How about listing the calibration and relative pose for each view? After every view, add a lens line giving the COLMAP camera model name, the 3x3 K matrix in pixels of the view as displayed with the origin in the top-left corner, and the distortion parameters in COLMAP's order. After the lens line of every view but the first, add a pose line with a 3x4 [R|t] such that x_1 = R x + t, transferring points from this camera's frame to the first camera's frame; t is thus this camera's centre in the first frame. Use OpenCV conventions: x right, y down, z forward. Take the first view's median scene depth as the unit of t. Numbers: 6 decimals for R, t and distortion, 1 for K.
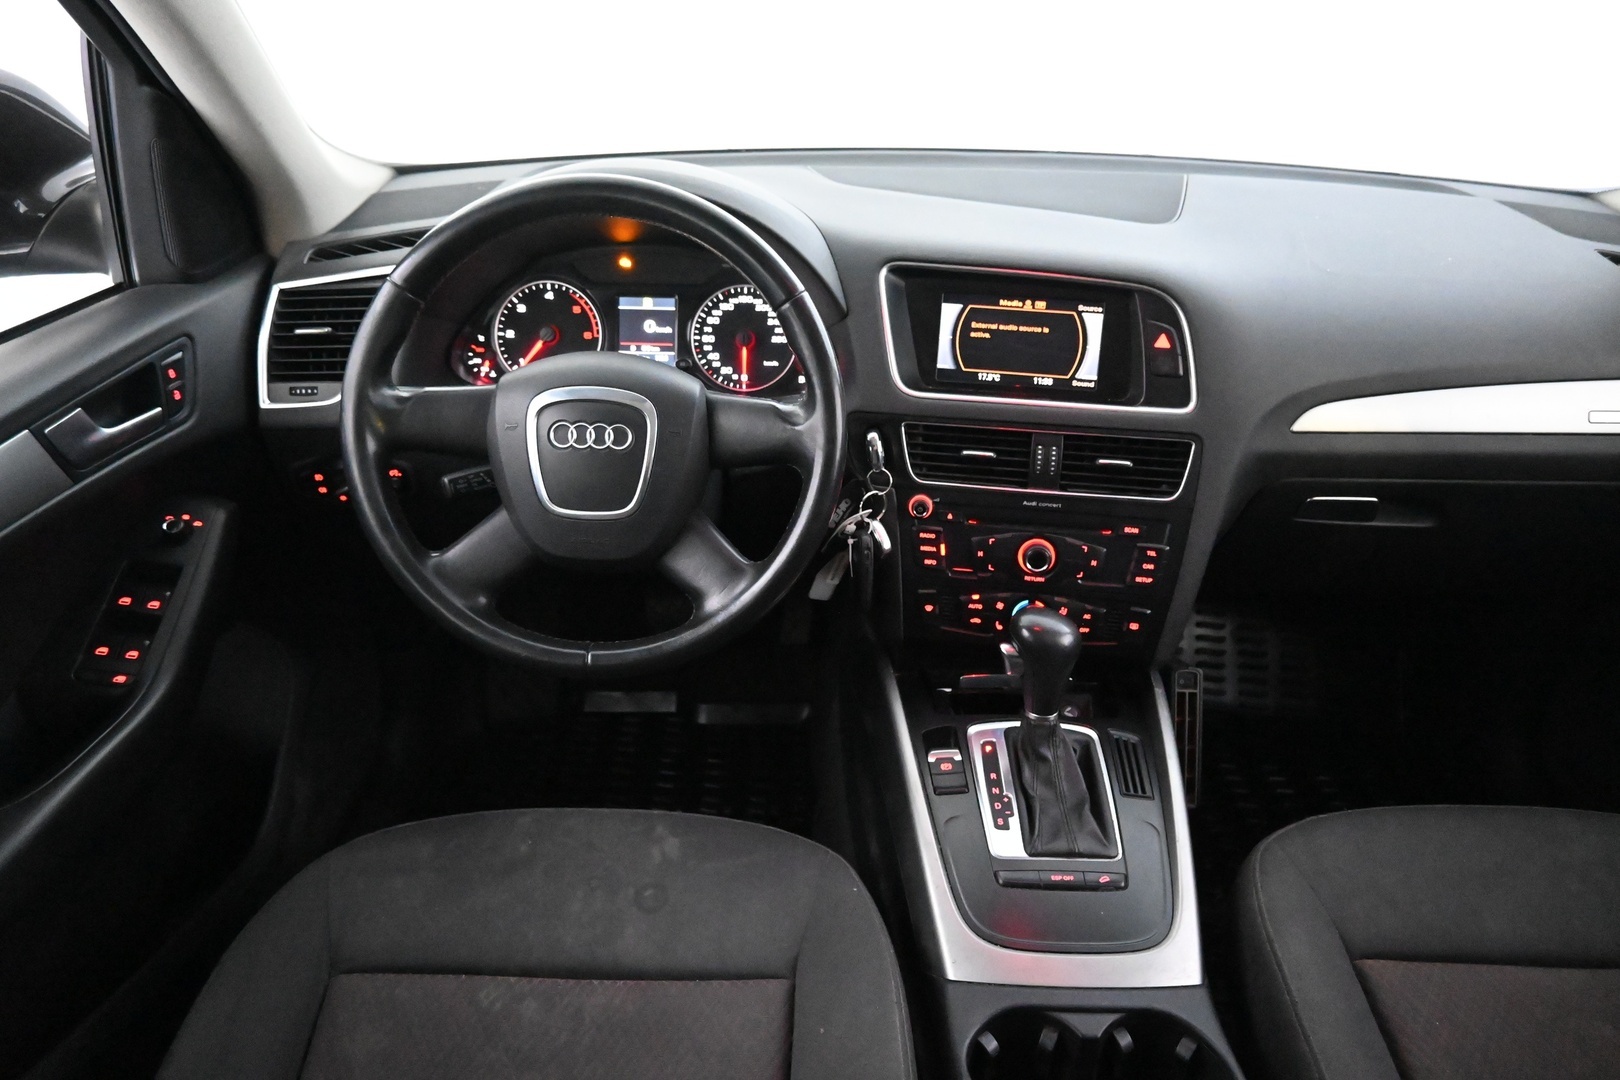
lens RADIAL K [[1086.8, 0, 810.0], [0, 1086.8, 540.0], [0, 0, 1]] dist [-0.012173, -0.000337]
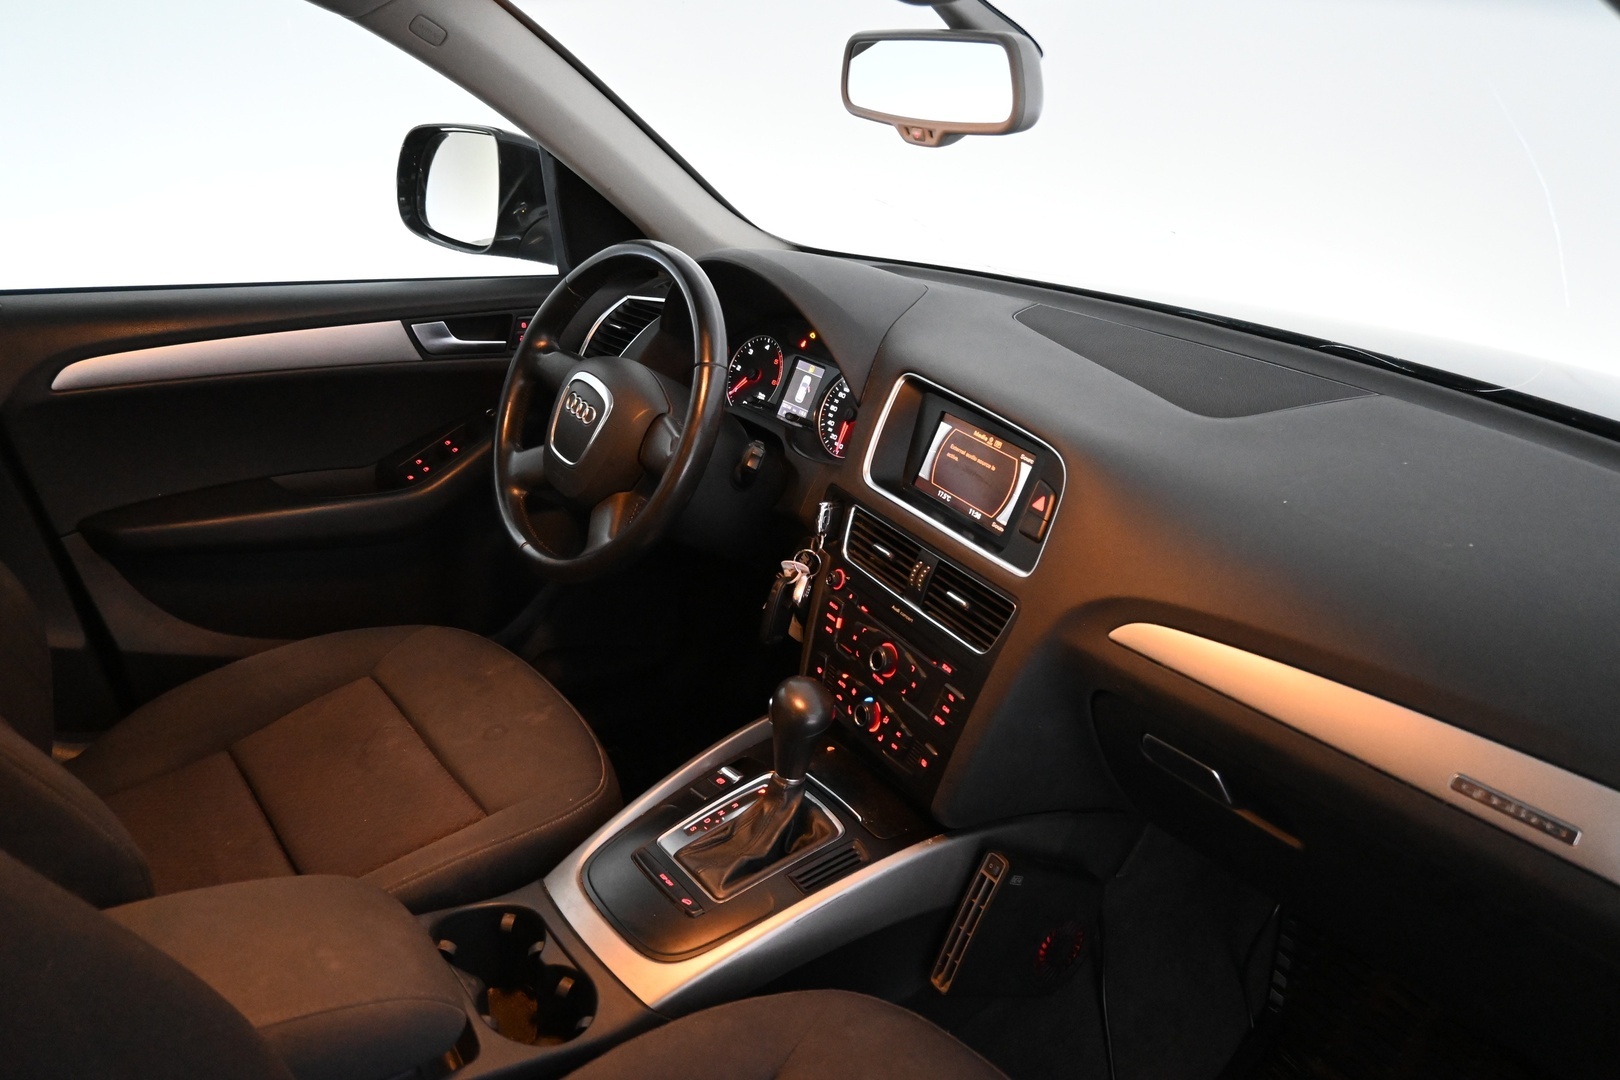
lens RADIAL K [[1167.9, 0, 810.0], [0, 1167.9, 540.0], [0, 0, 1]] dist [-0.003605, -0.001312]
pose [[0.620404, 0.325251, -0.713660, 0.915665], [-0.420558, 0.906031, 0.047322, -0.110324], [0.661990, 0.270776, 0.698892, 0.128157]]
